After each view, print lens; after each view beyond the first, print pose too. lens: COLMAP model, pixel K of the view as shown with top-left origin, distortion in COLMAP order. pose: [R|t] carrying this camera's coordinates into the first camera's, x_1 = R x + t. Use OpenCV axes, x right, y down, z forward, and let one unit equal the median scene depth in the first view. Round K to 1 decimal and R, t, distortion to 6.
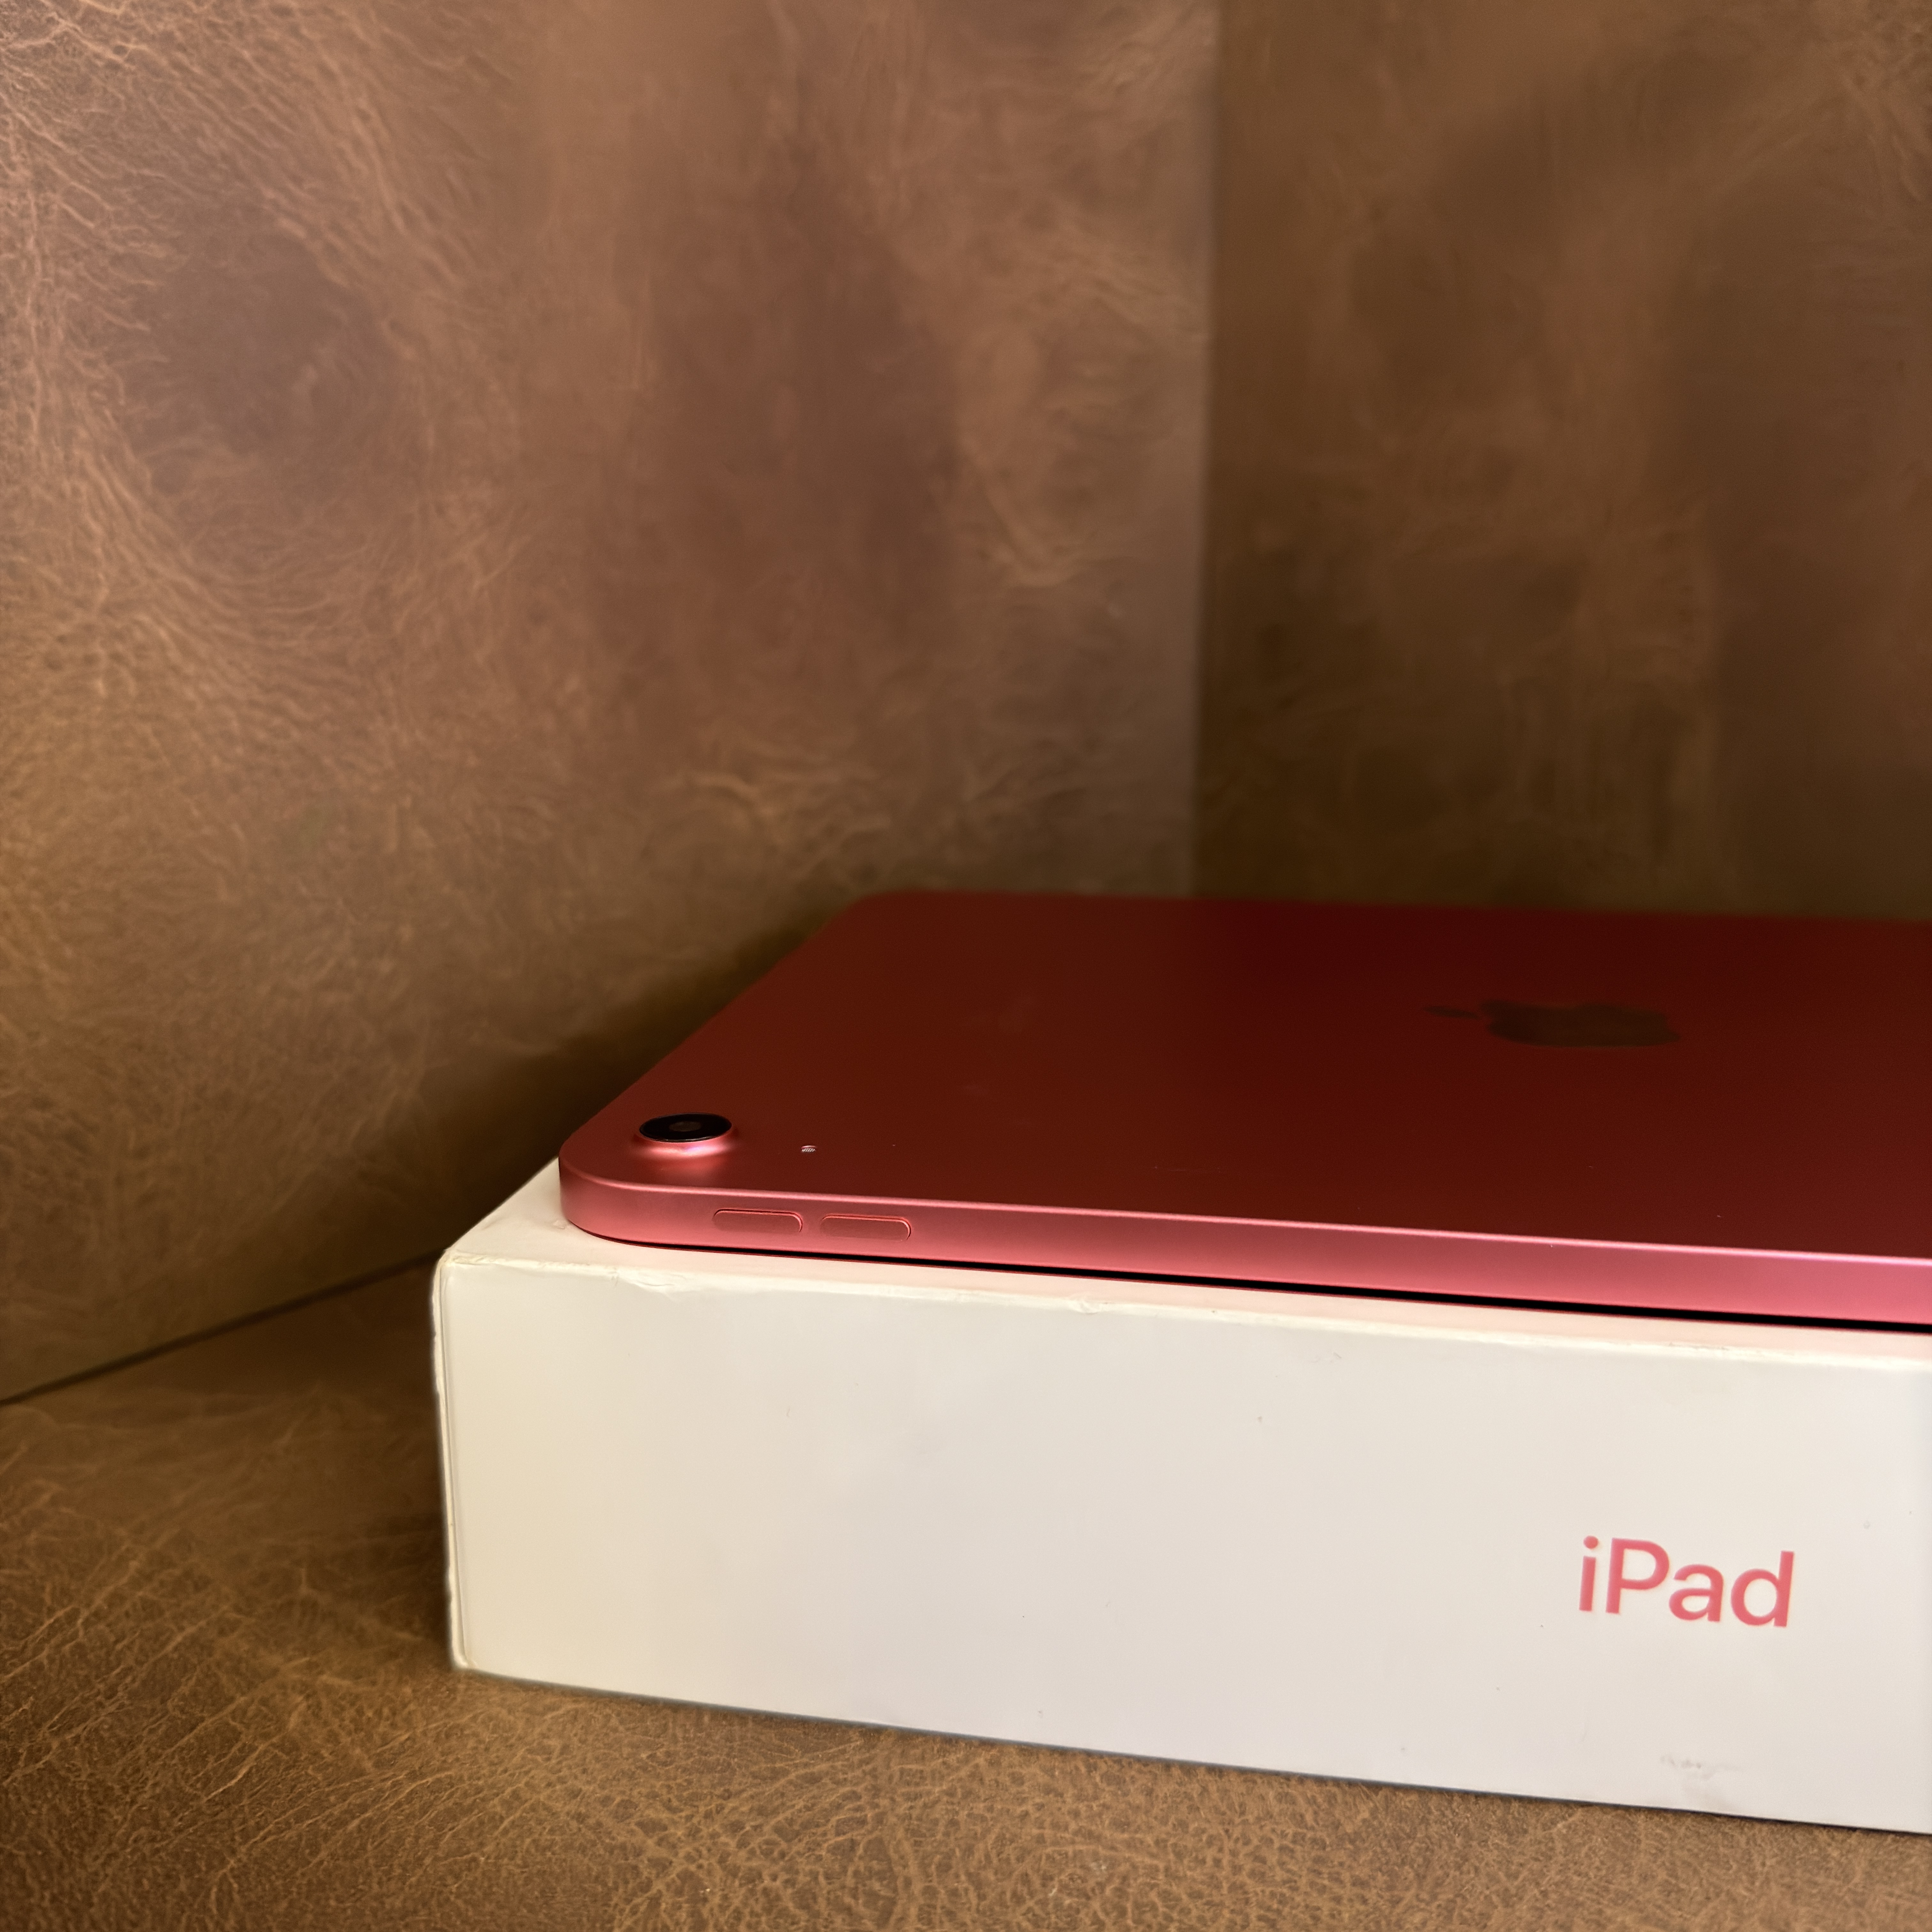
lens RADIAL K [[1910.4, 0, 994.8], [0, 1910.4, 965.8], [0, 0, 1]] dist [-0.006464, -0.038501]
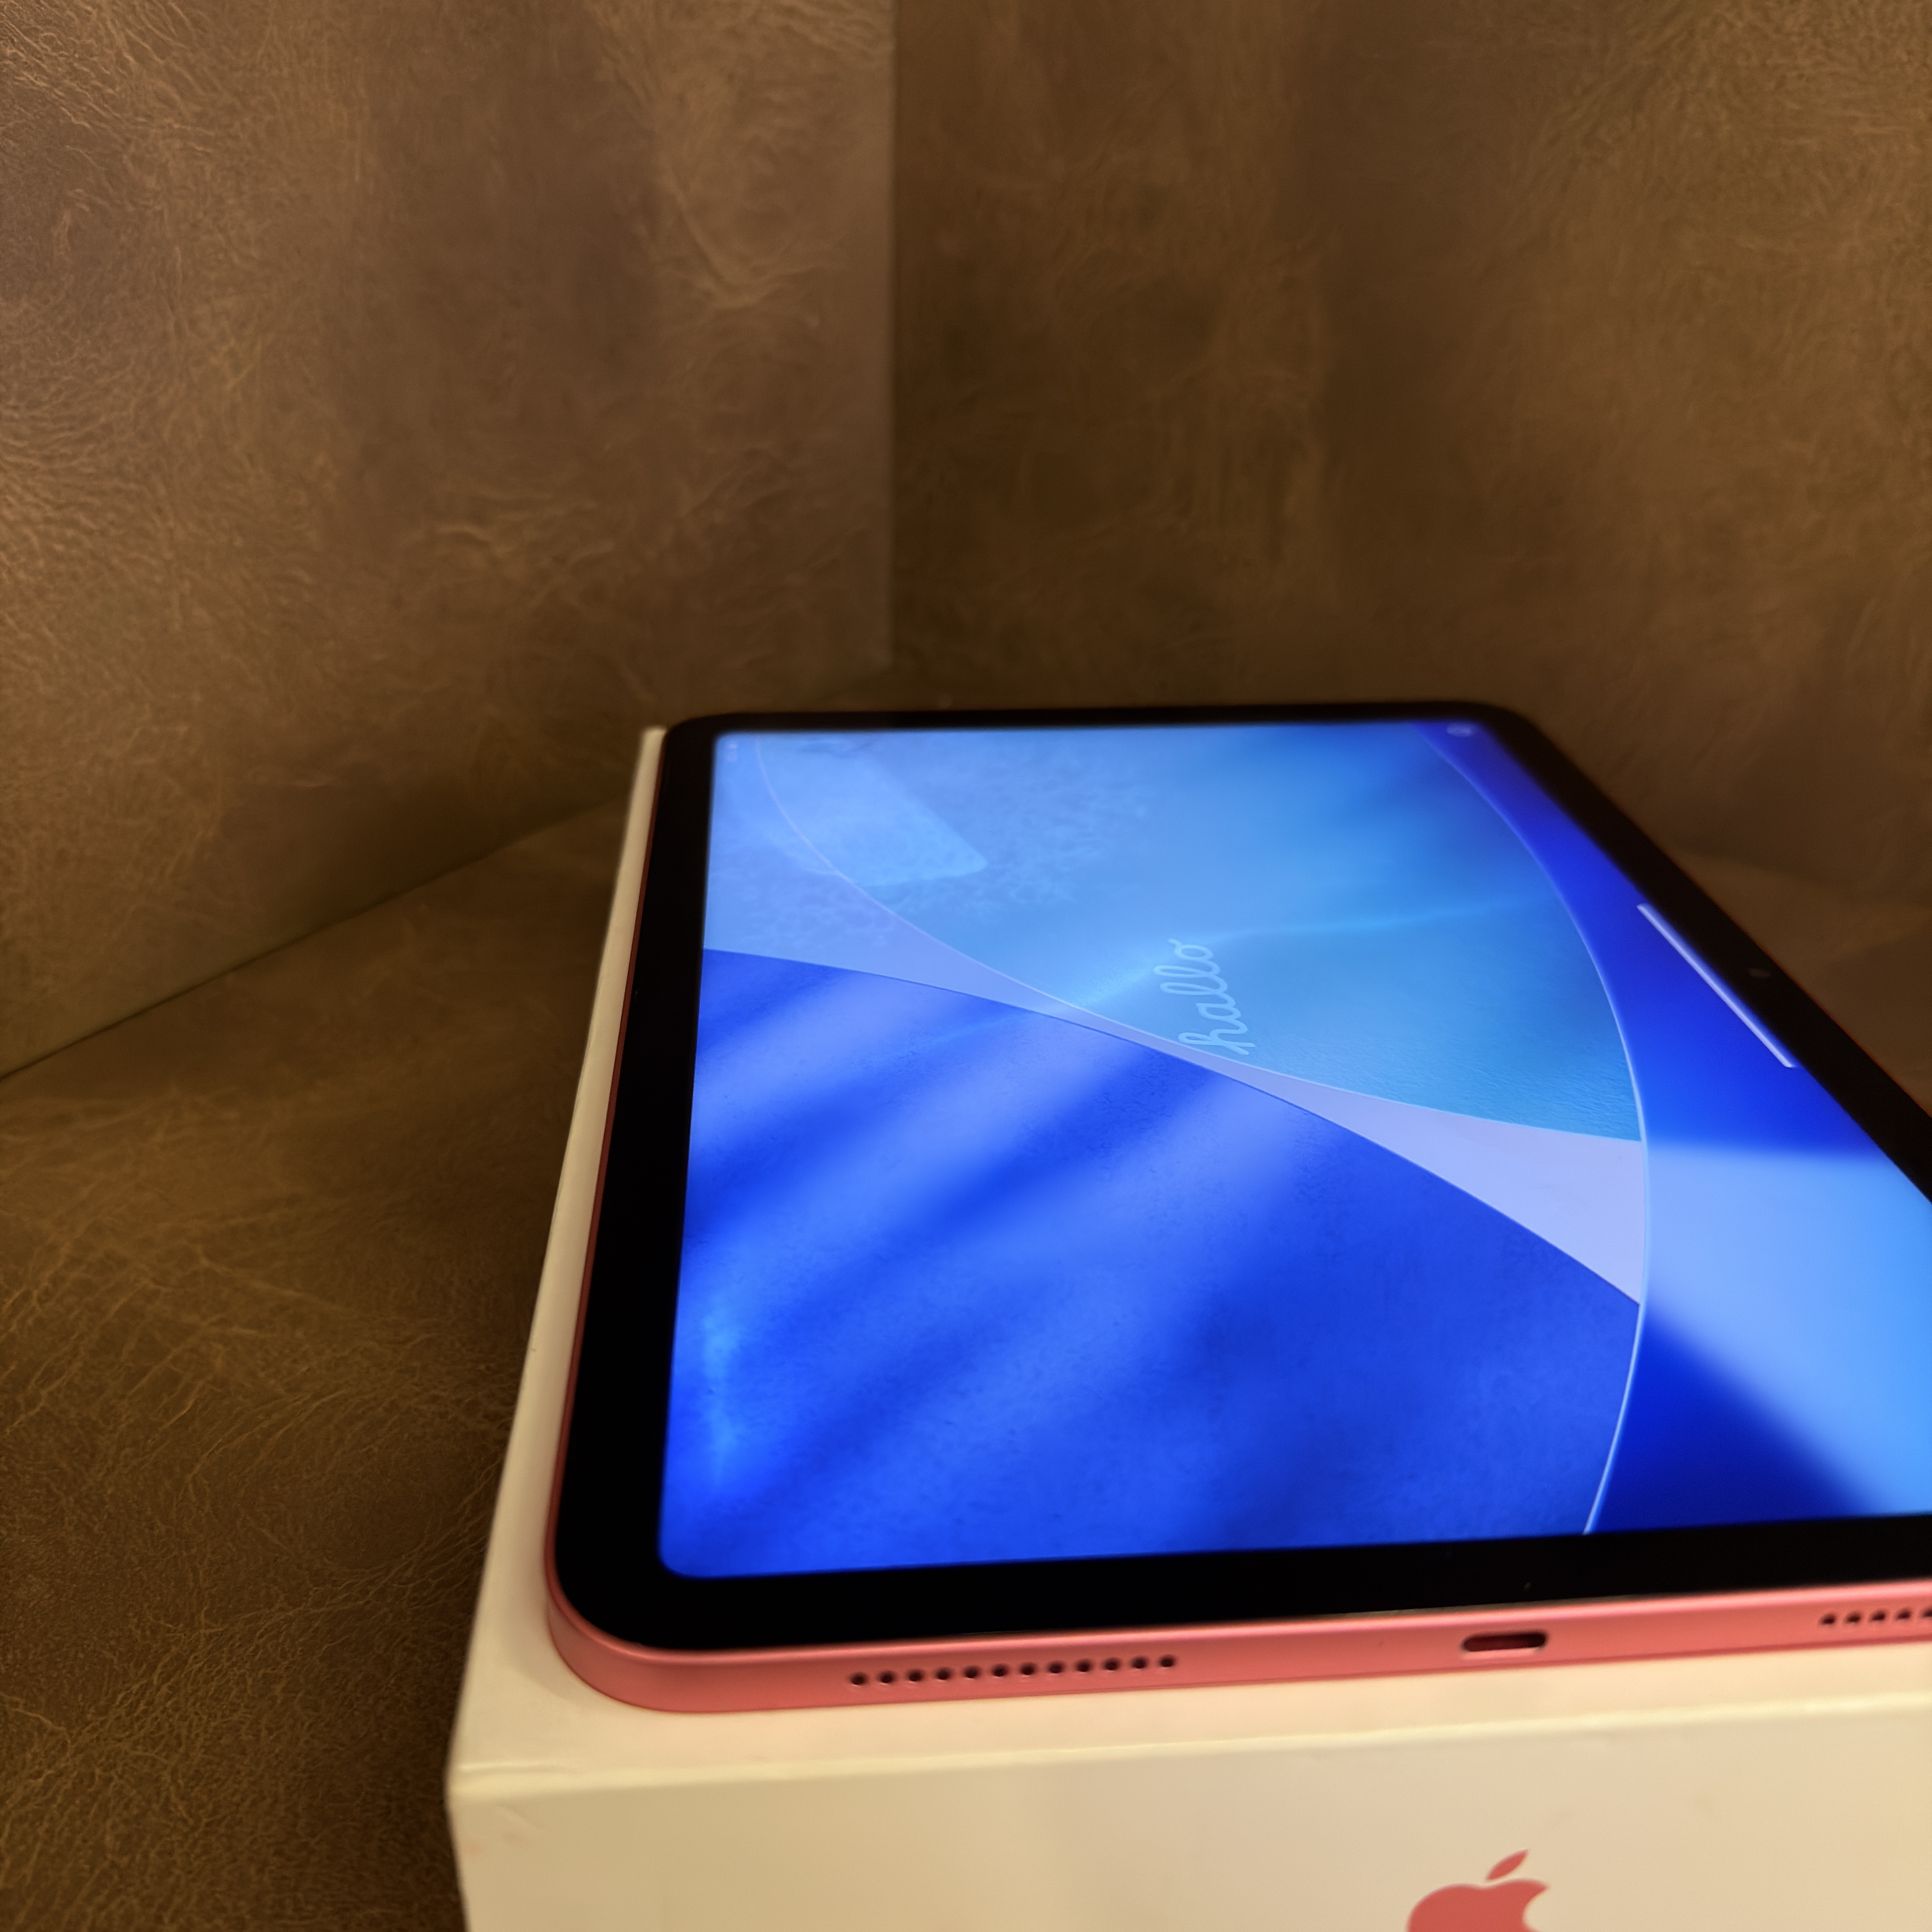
lens RADIAL K [[1918.9, 0, 961.9], [0, 1918.9, 972.0], [0, 0, 1]] dist [-0.043577, 0.004966]
pose [[0.992283, -0.045036, 0.115522, 0.010545], [0.015812, 0.970058, 0.242359, -0.142225], [-0.122978, -0.238663, 0.963284, -0.225989]]
